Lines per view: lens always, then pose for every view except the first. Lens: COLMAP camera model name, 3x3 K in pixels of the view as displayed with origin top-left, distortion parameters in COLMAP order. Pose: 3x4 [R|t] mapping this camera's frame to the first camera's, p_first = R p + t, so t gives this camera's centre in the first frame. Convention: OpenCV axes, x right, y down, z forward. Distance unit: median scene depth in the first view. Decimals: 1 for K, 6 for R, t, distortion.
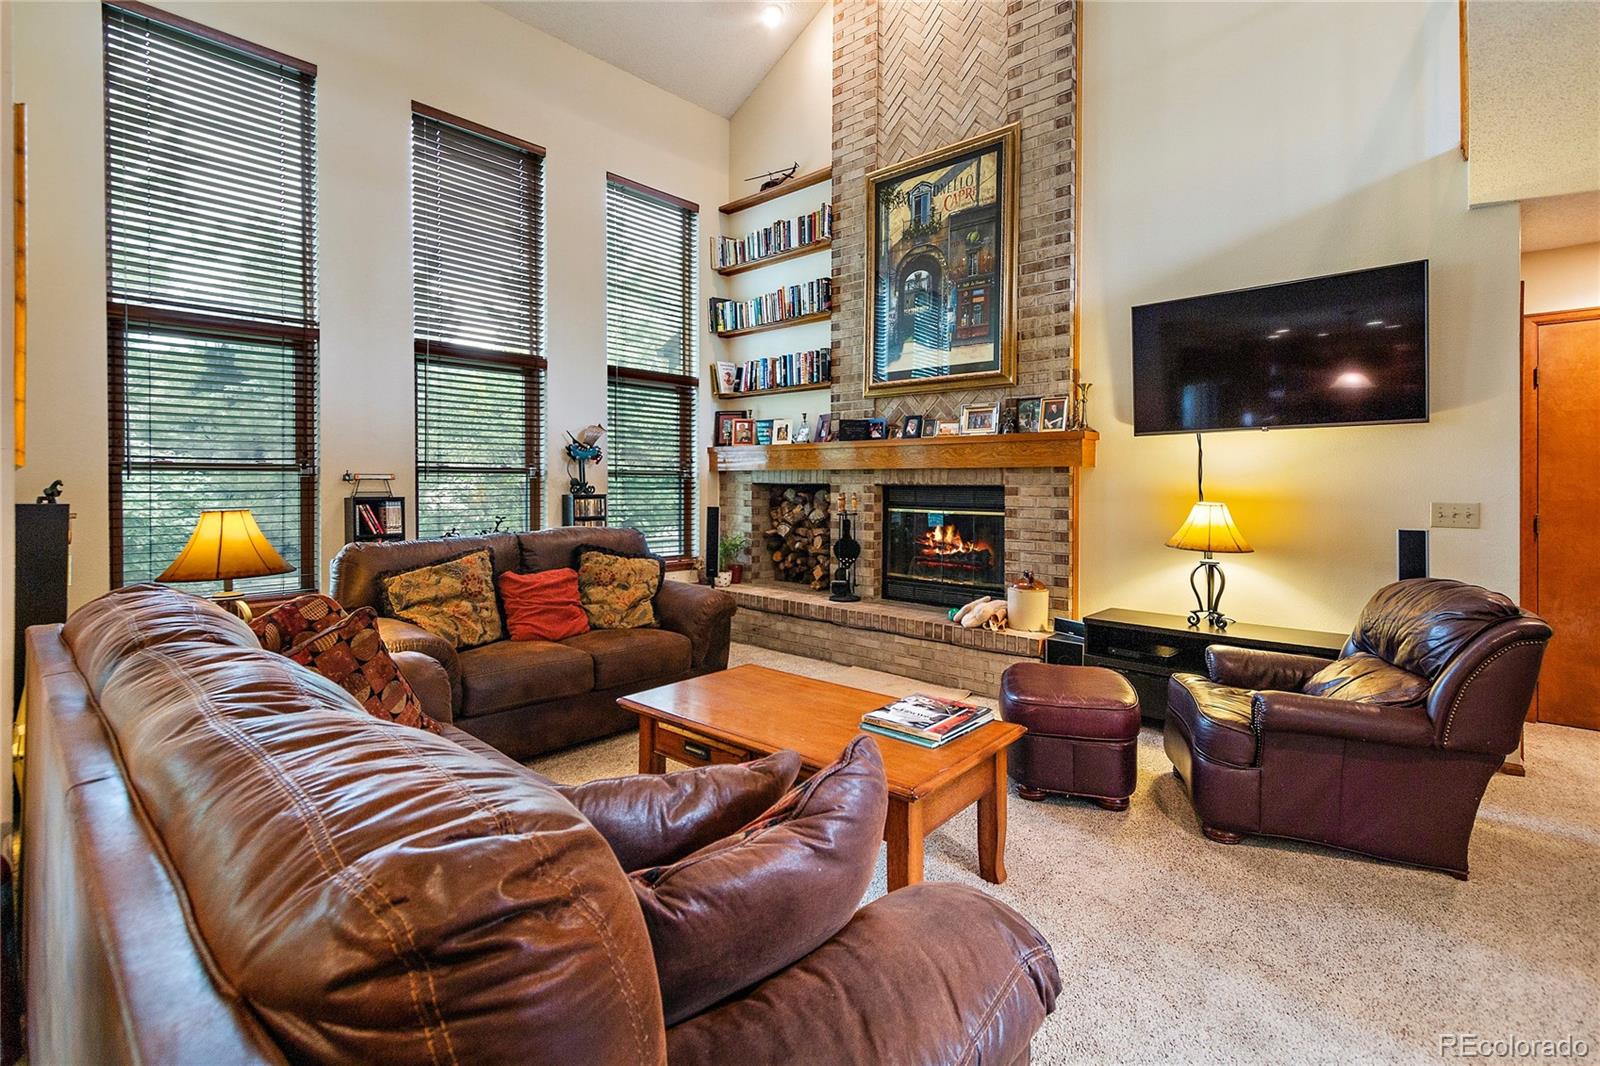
lens RADIAL K [[744.1, 0, 797.2], [0, 744.1, 493.6], [0, 0, 1]] dist [0.007520, -0.002772]
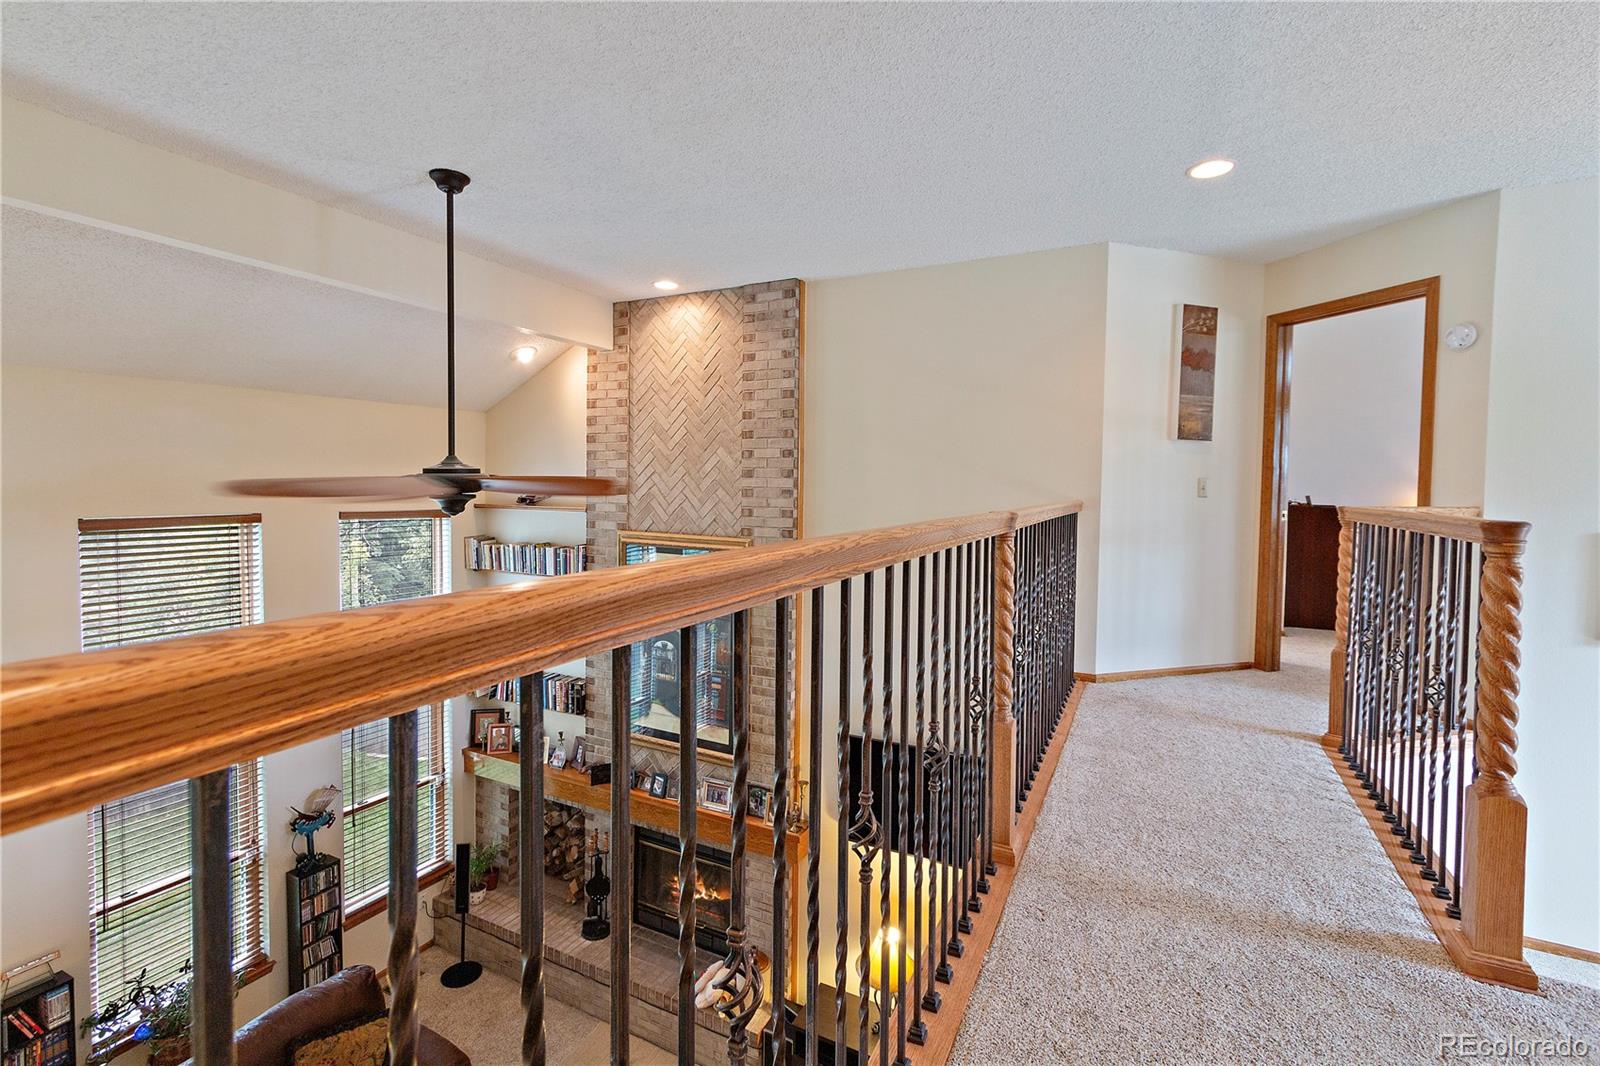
lens RADIAL K [[744.1, 0, 810.5], [0, 744.1, 497.7], [0, 0, 1]] dist [0.007520, -0.002772]
pose [[0.964880, -0.000157, 0.262690, 0.084967], [-0.007325, 0.999595, 0.027503, -0.546068], [-0.262588, -0.028462, 0.964488, -0.086086]]
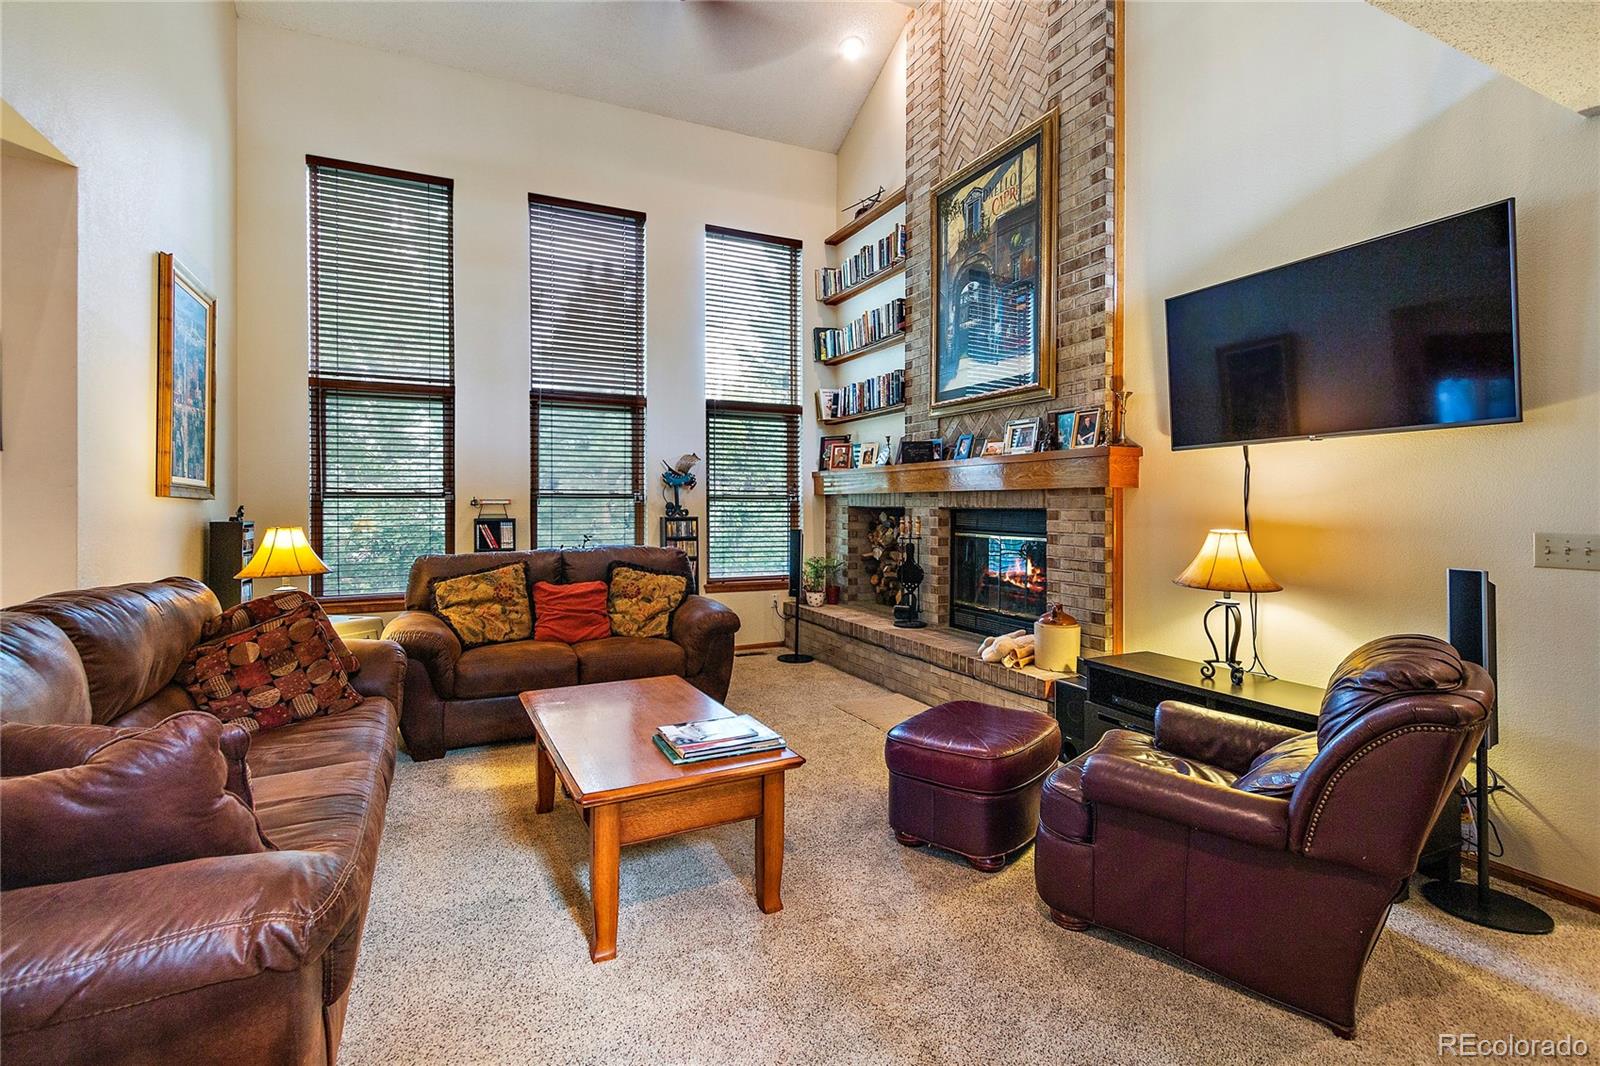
lens RADIAL K [[744.1, 0, 787.2], [0, 744.1, 506.0], [0, 0, 1]] dist [0.007520, -0.002772]
pose [[0.921513, -0.001874, -0.388343, 0.319851], [-0.003286, 0.999915, -0.012622, -0.002040], [0.388333, 0.012907, 0.921429, 0.041661]]
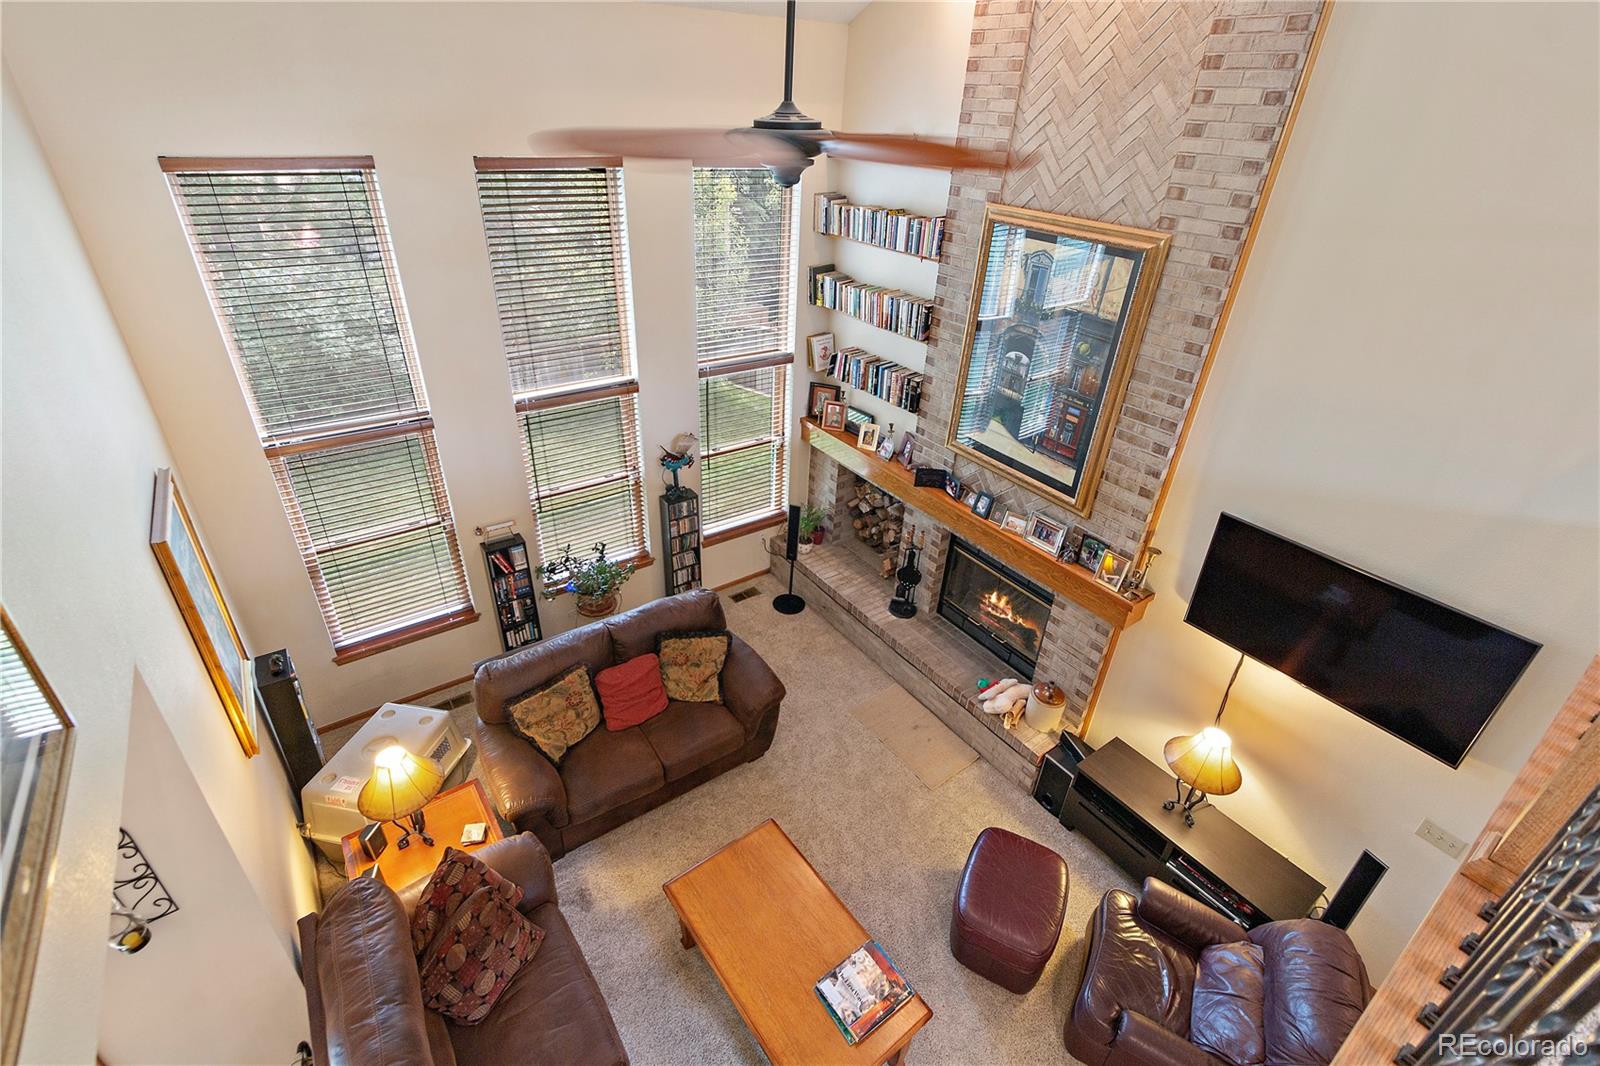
lens RADIAL K [[744.1, 0, 779.5], [0, 744.1, 524.6], [0, 0, 1]] dist [0.007520, -0.002772]
pose [[0.972344, 0.143515, -0.184257, 0.078054], [-0.033064, 0.865570, 0.499695, -0.567170], [0.231201, -0.479783, 0.846377, 0.079505]]
